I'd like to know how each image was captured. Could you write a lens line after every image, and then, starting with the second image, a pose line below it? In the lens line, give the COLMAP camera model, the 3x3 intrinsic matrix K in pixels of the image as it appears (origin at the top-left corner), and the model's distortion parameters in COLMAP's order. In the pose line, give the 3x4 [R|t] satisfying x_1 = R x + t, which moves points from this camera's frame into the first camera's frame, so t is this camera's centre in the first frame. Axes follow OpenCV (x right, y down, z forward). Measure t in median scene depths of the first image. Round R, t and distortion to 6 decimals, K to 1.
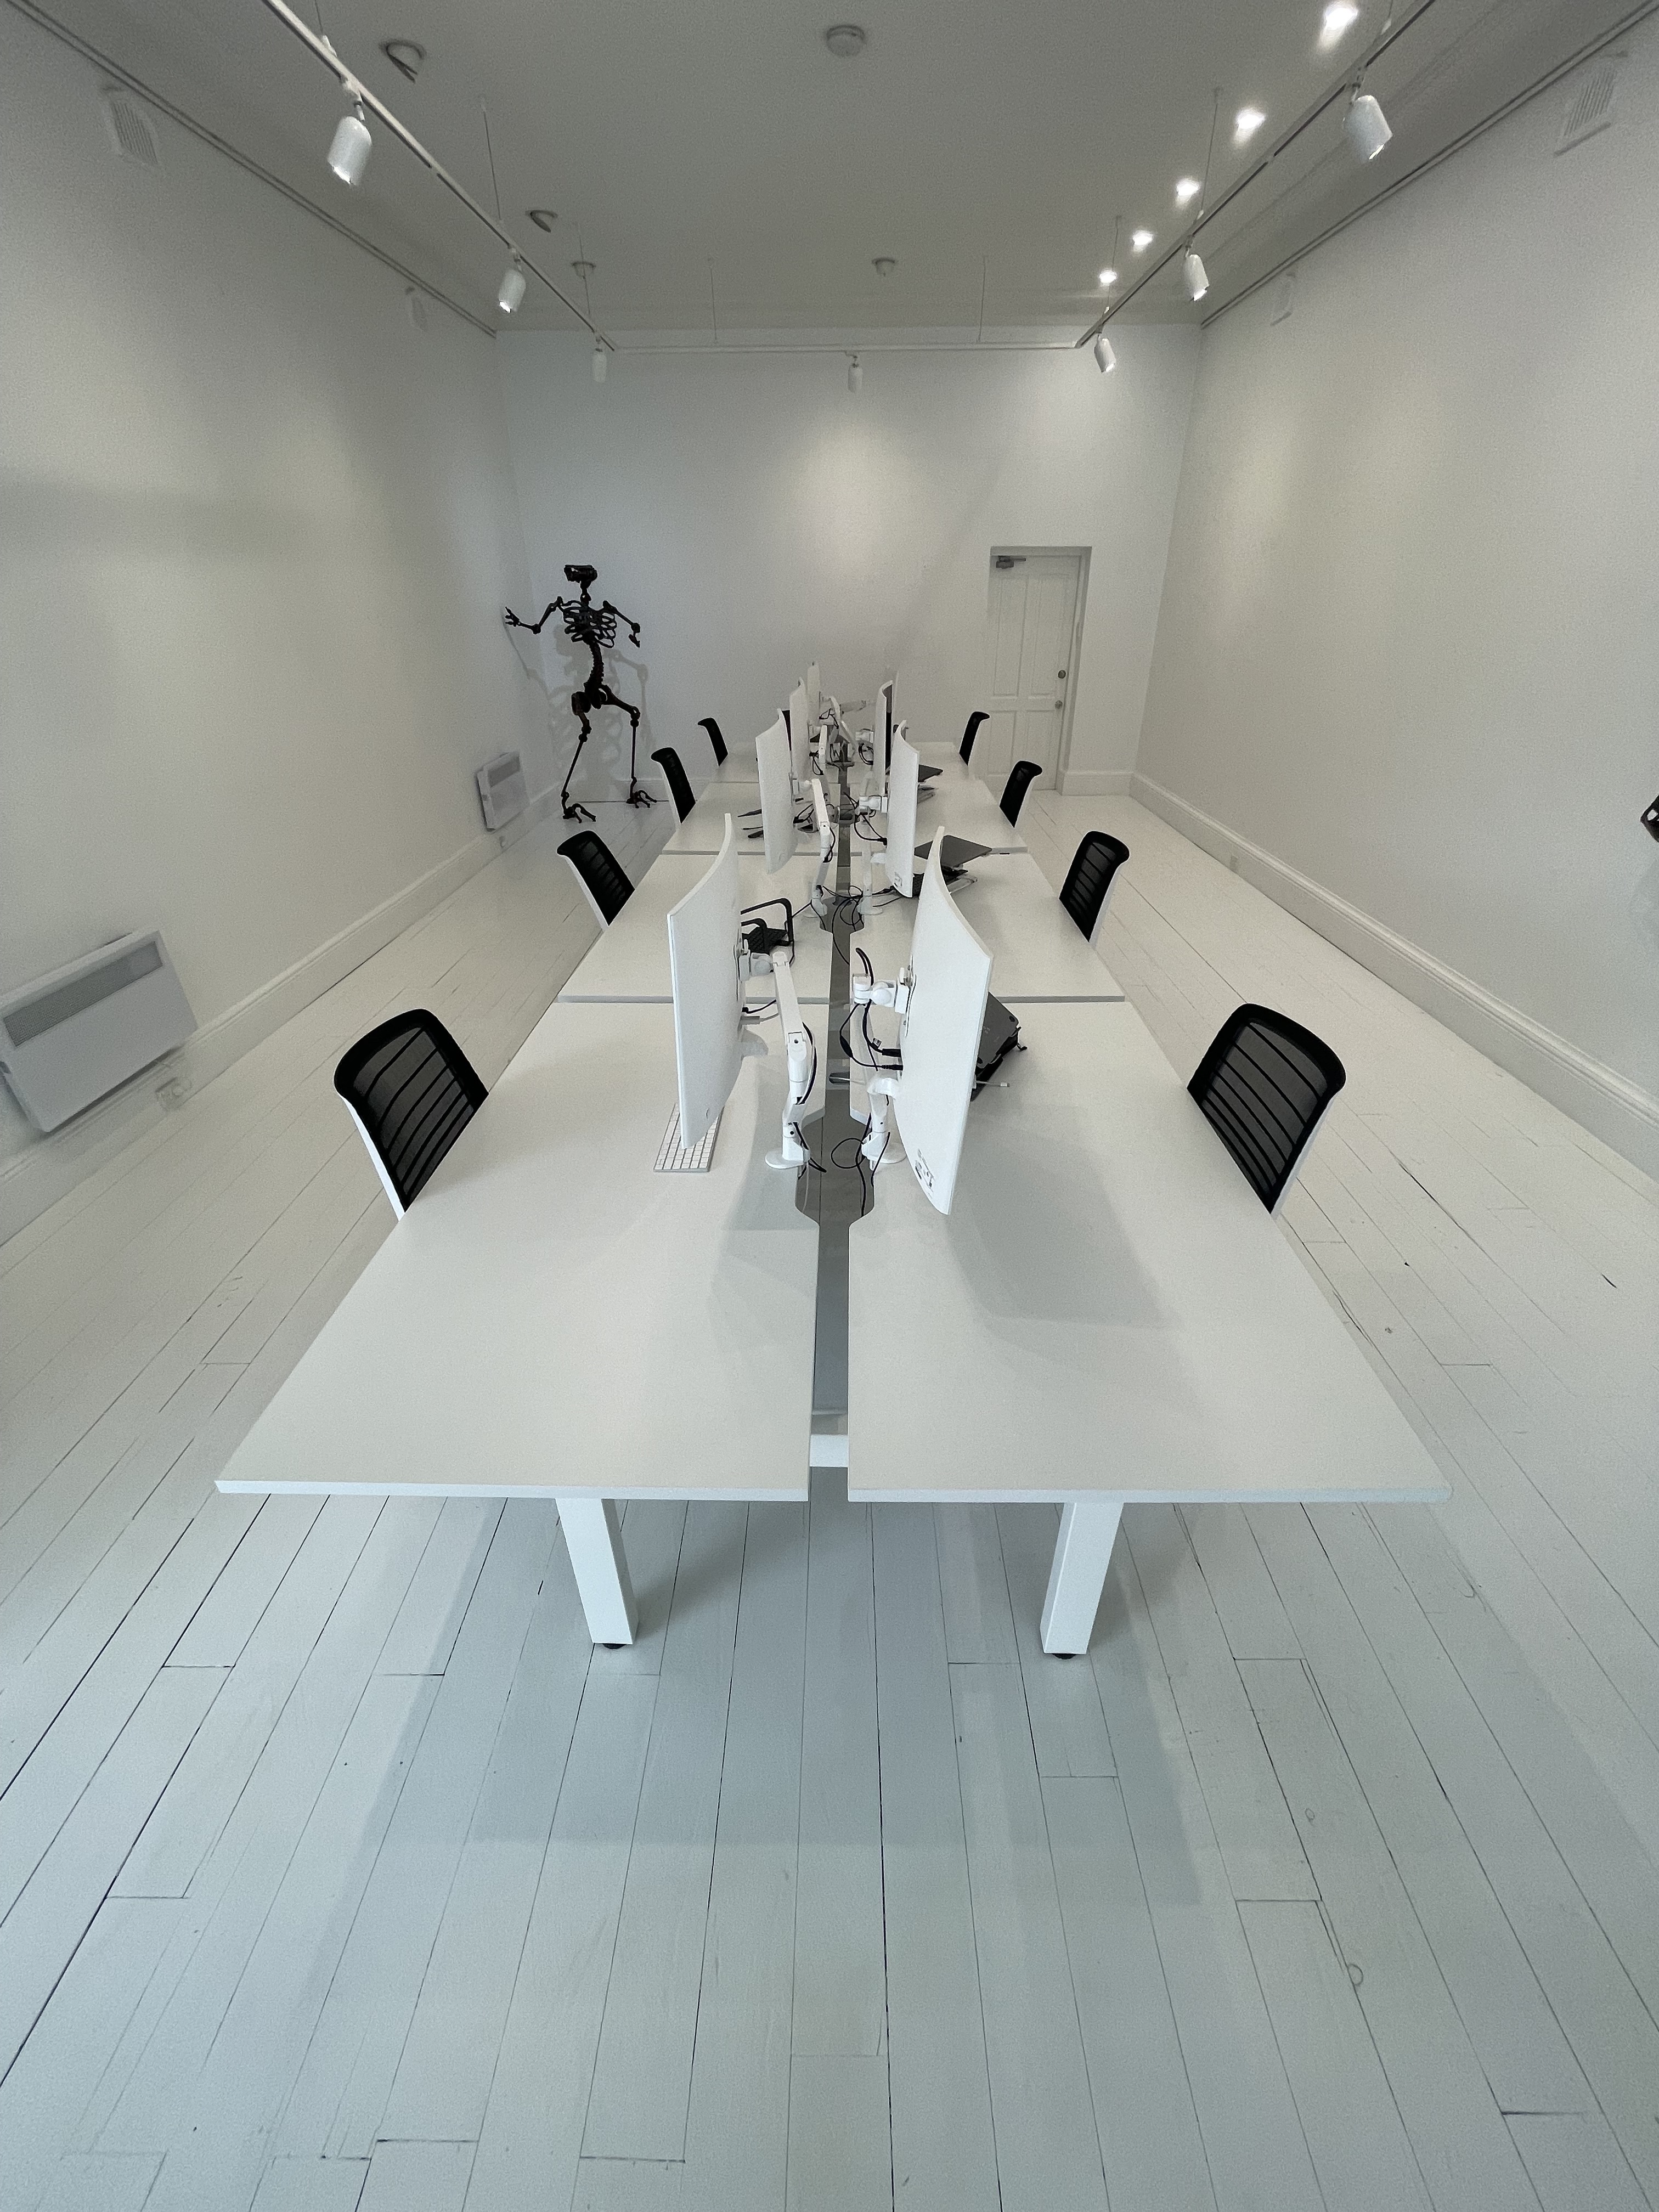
lens RADIAL K [[891.9, 0, 829.5], [0, 891.9, 1106.0], [0, 0, 1]] dist [-0.012557, 0.000700]
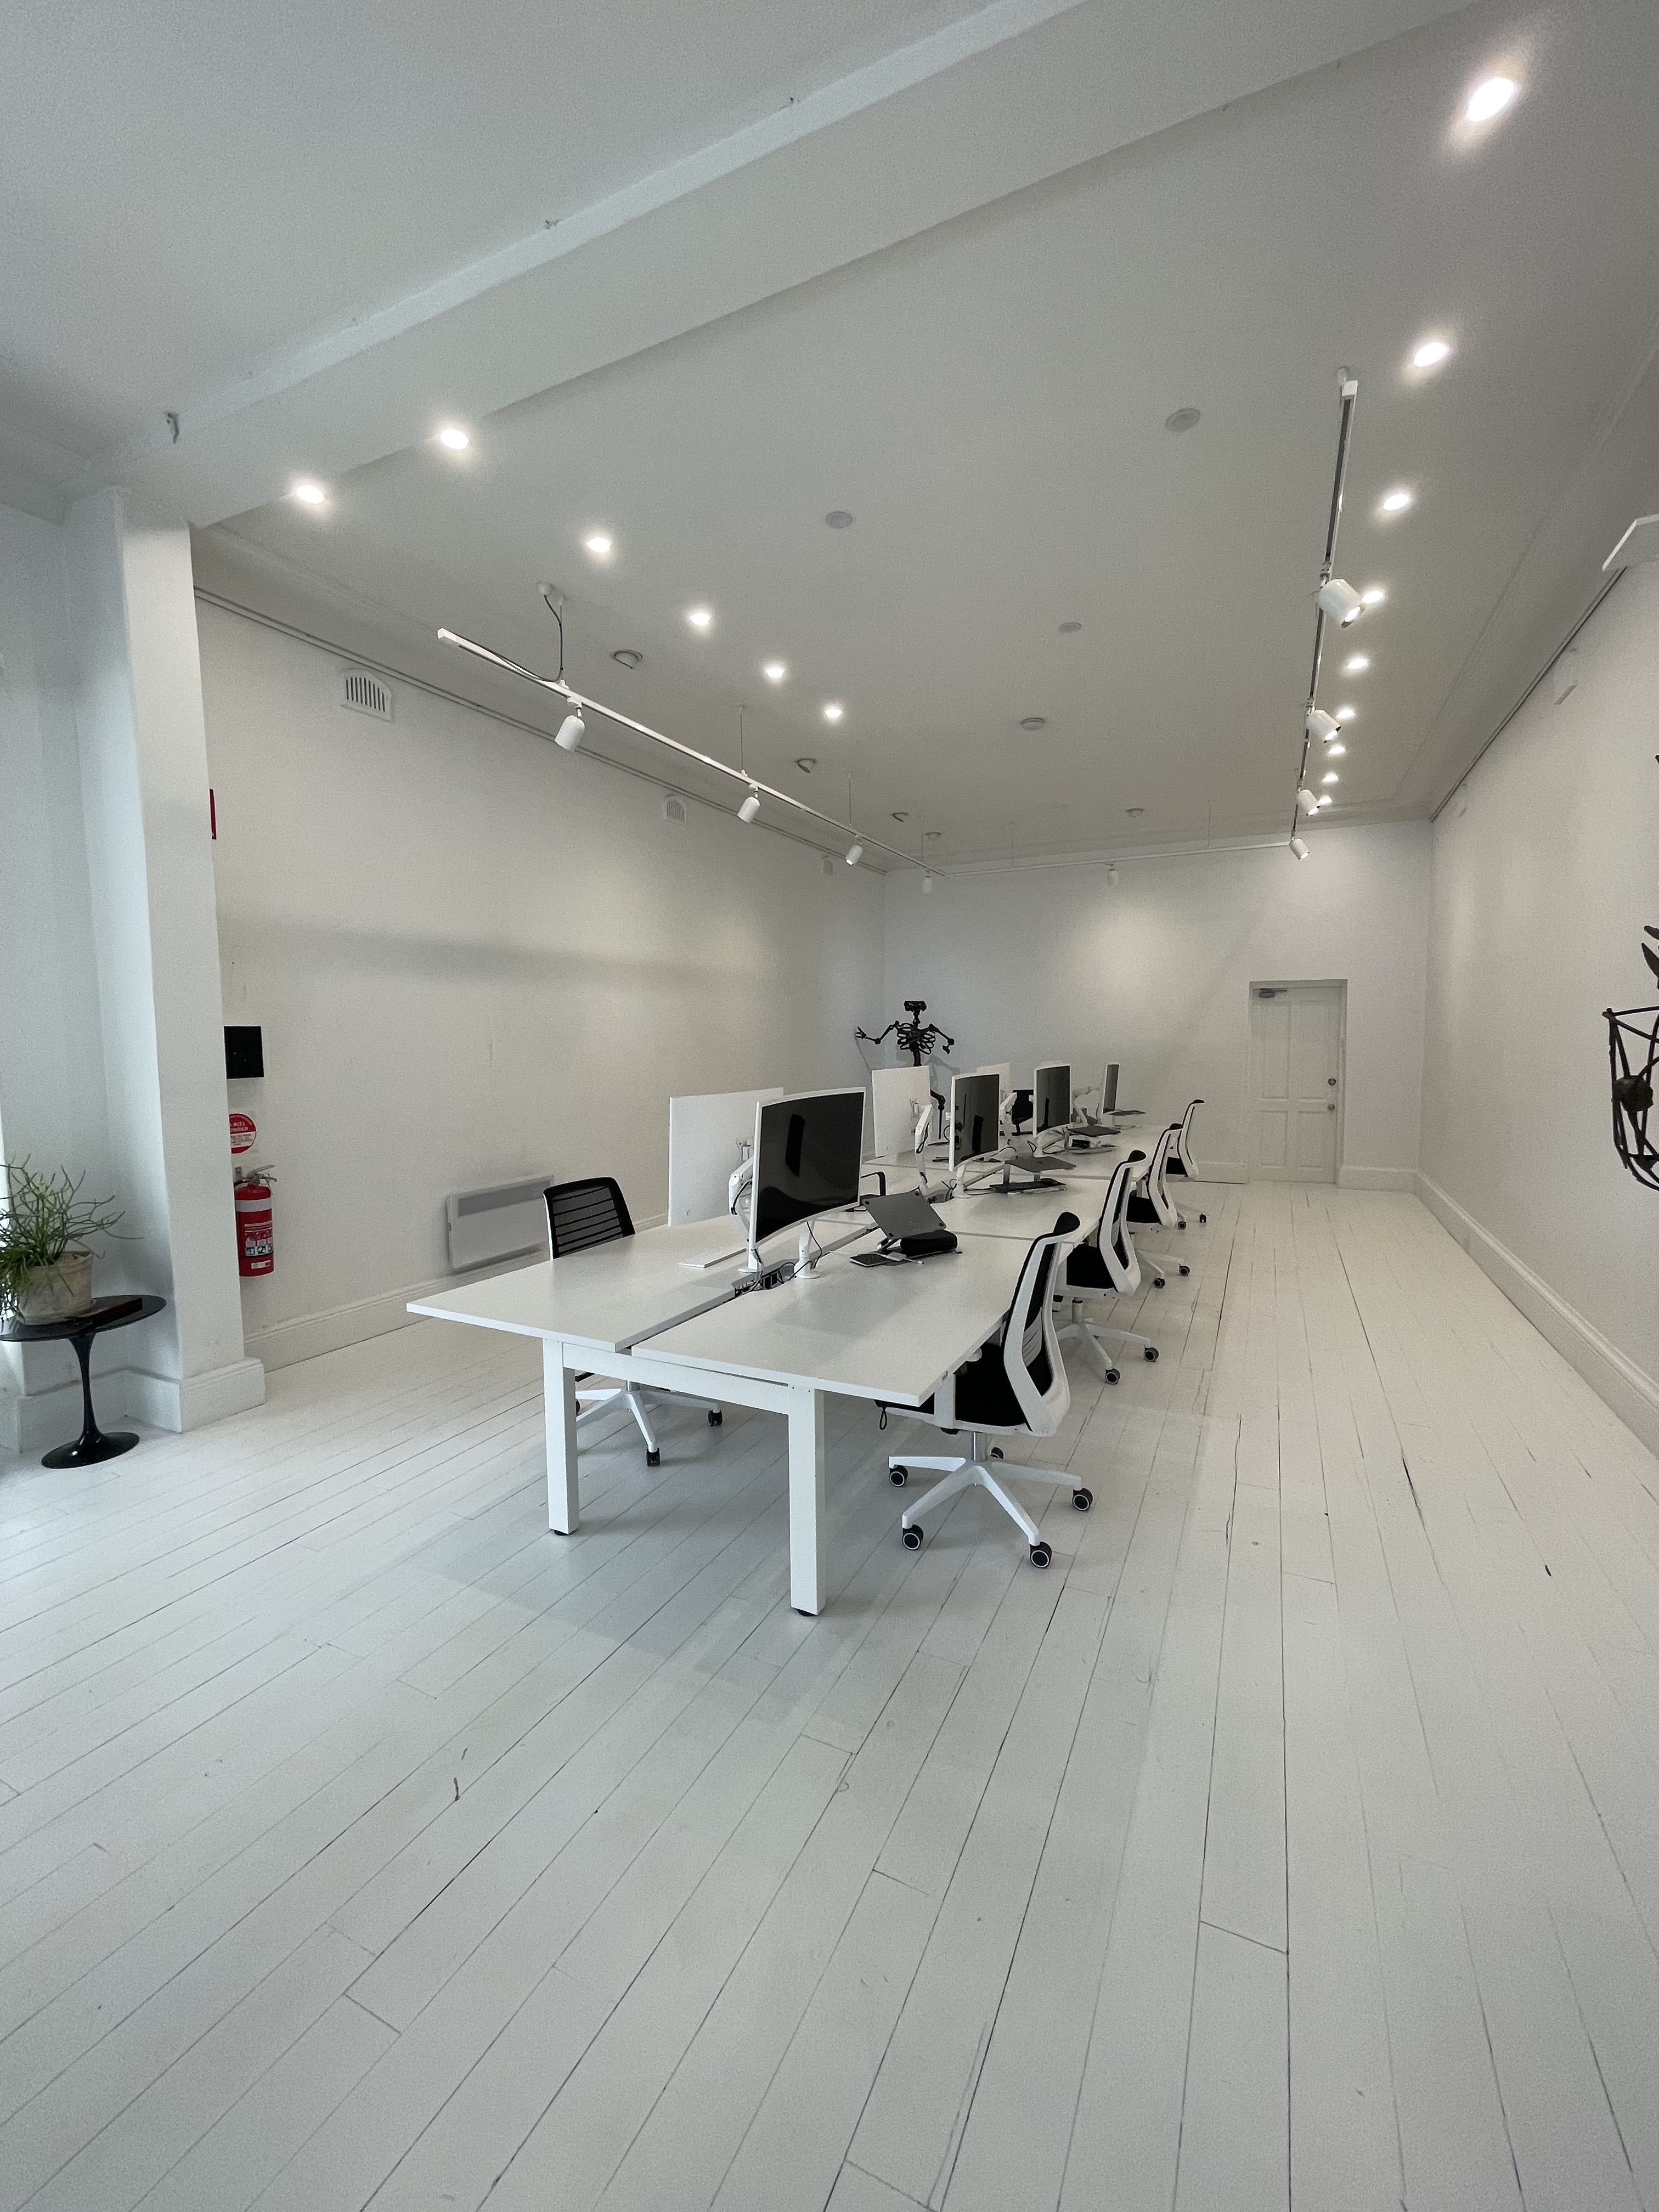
lens RADIAL K [[879.3, 0, 829.5], [0, 879.3, 1106.0], [0, 0, 1]] dist [0.000763, 0.000067]
pose [[0.901219, 0.032949, -0.432110, 0.200164], [-0.216447, 0.898053, -0.382950, 0.097323], [0.375440, 0.438651, 0.816474, -0.107598]]
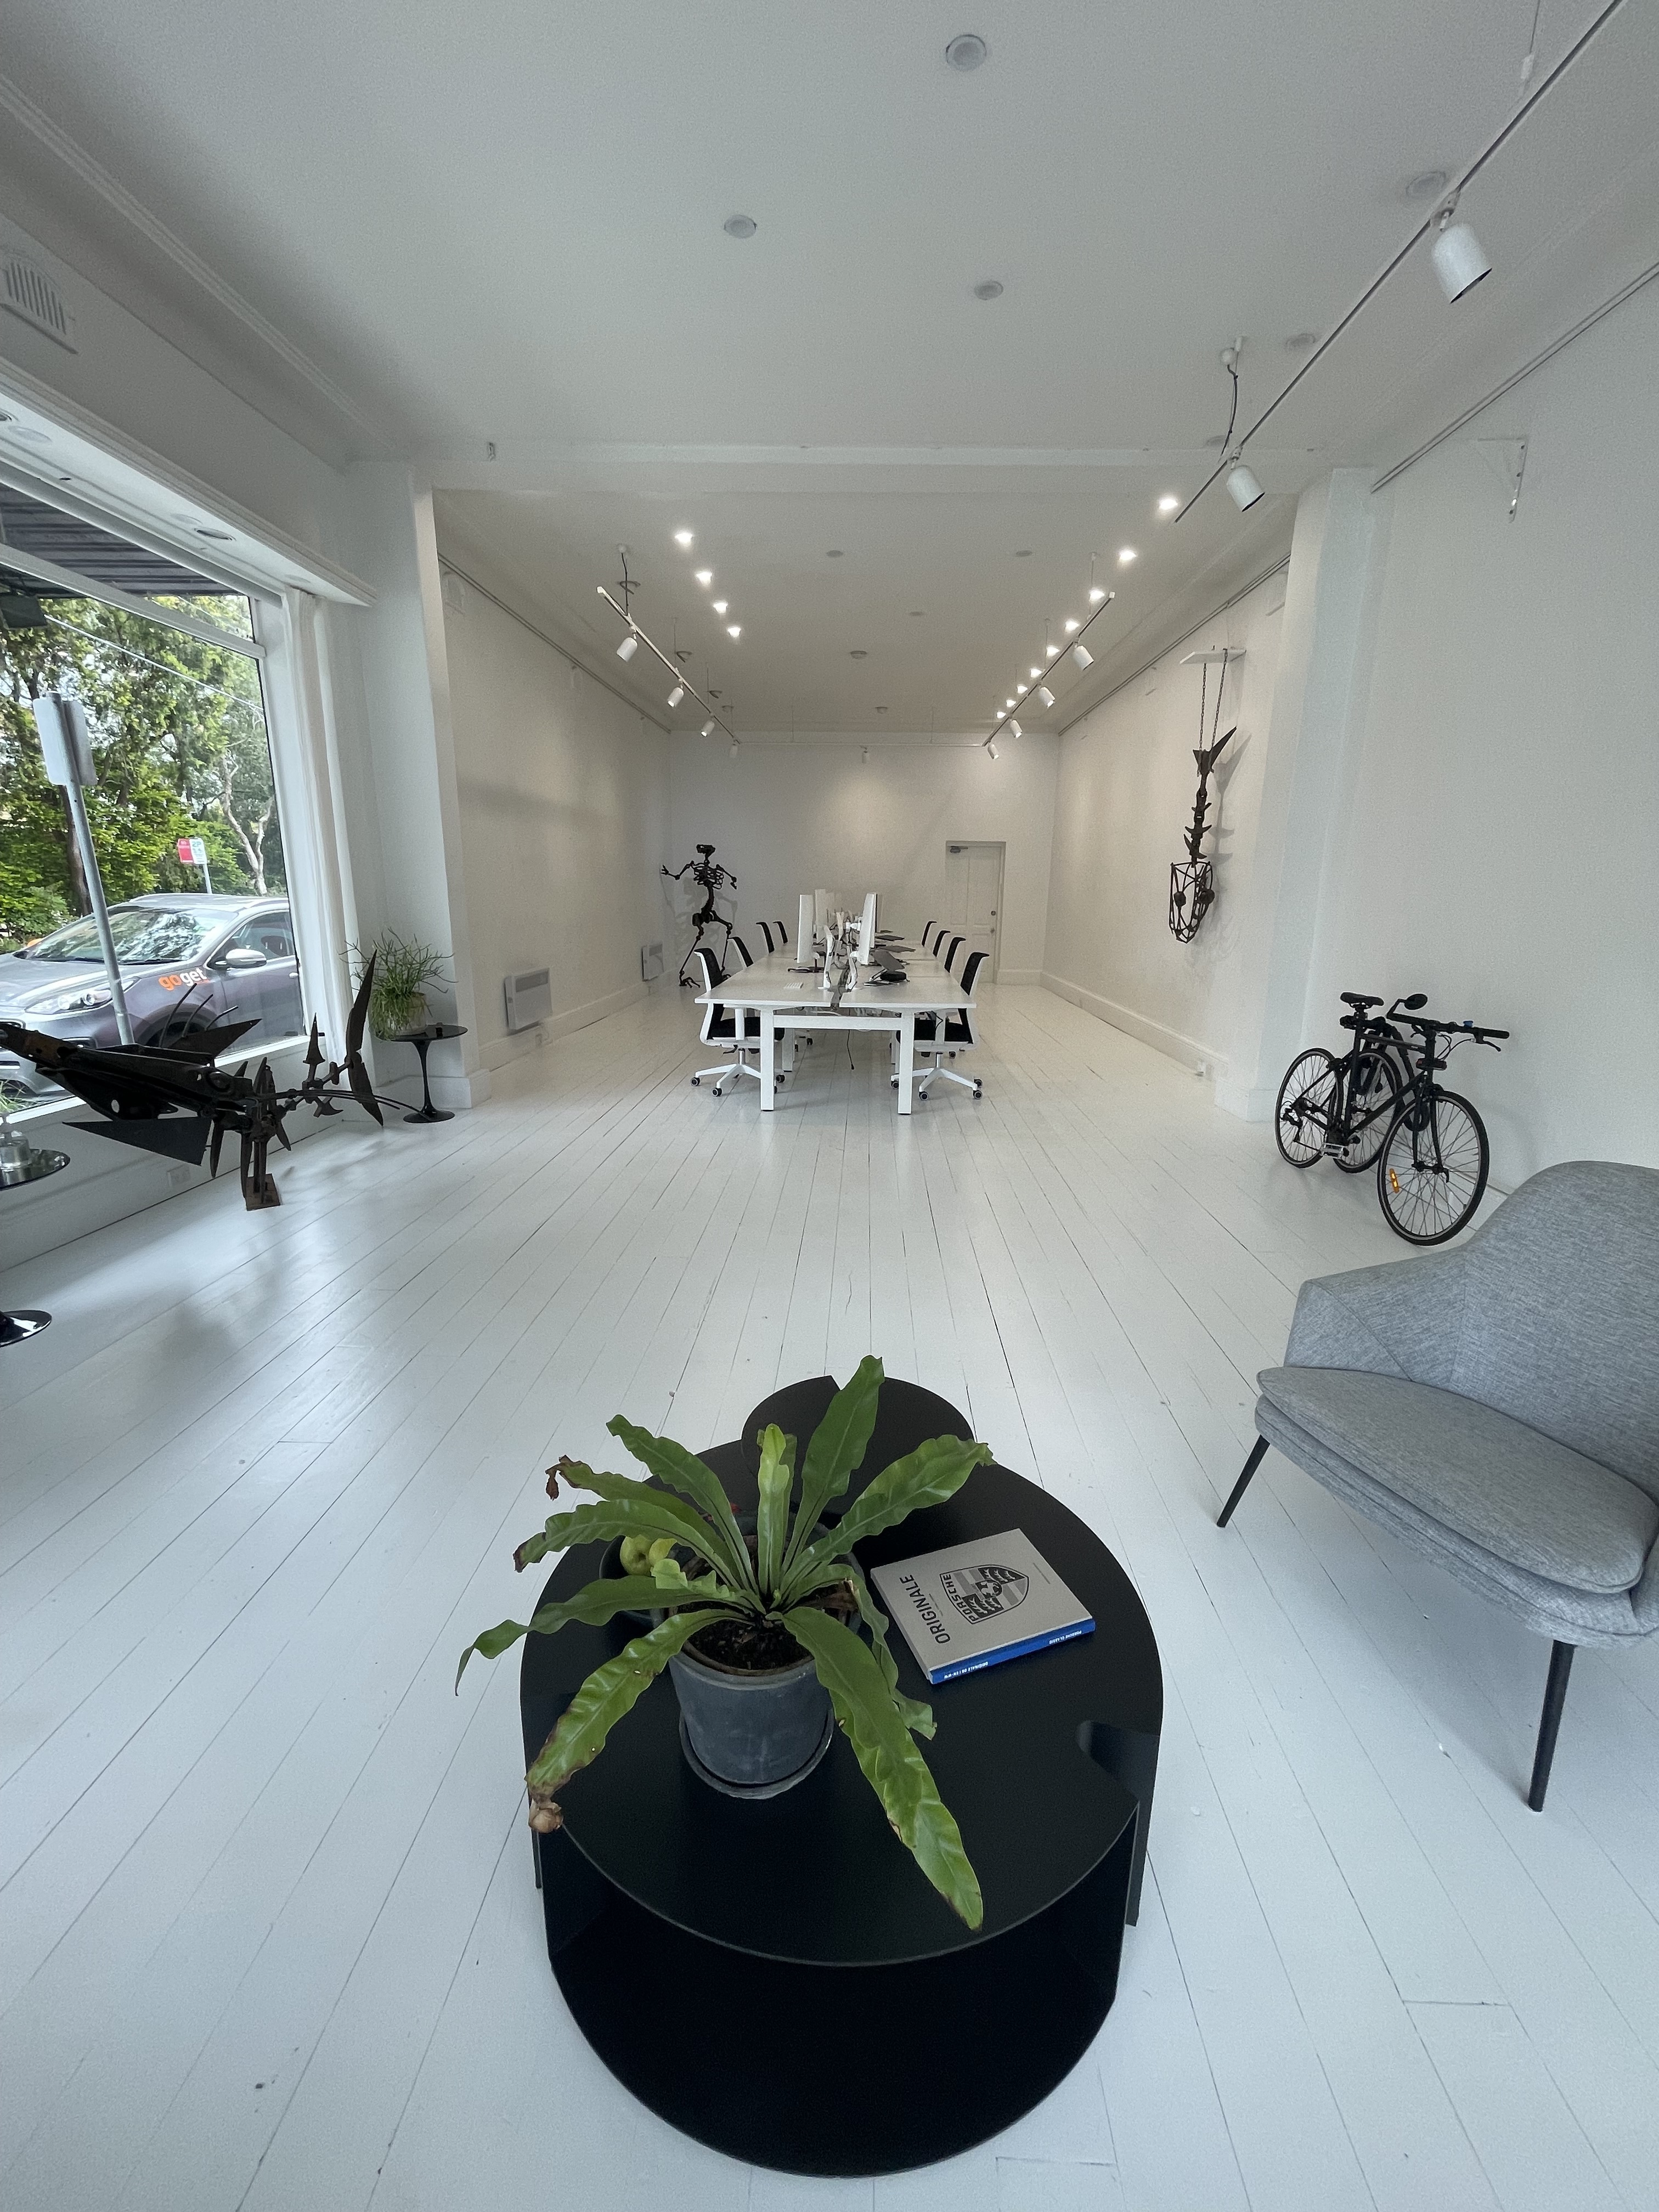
lens RADIAL K [[879.3, 0, 829.5], [0, 879.3, 1106.0], [0, 0, 1]] dist [0.000763, 0.000067]
pose [[0.999307, 0.027501, -0.025079, 0.016248], [-0.033398, 0.959976, -0.278085, 0.345585], [0.016427, 0.278729, 0.960229, -0.496955]]
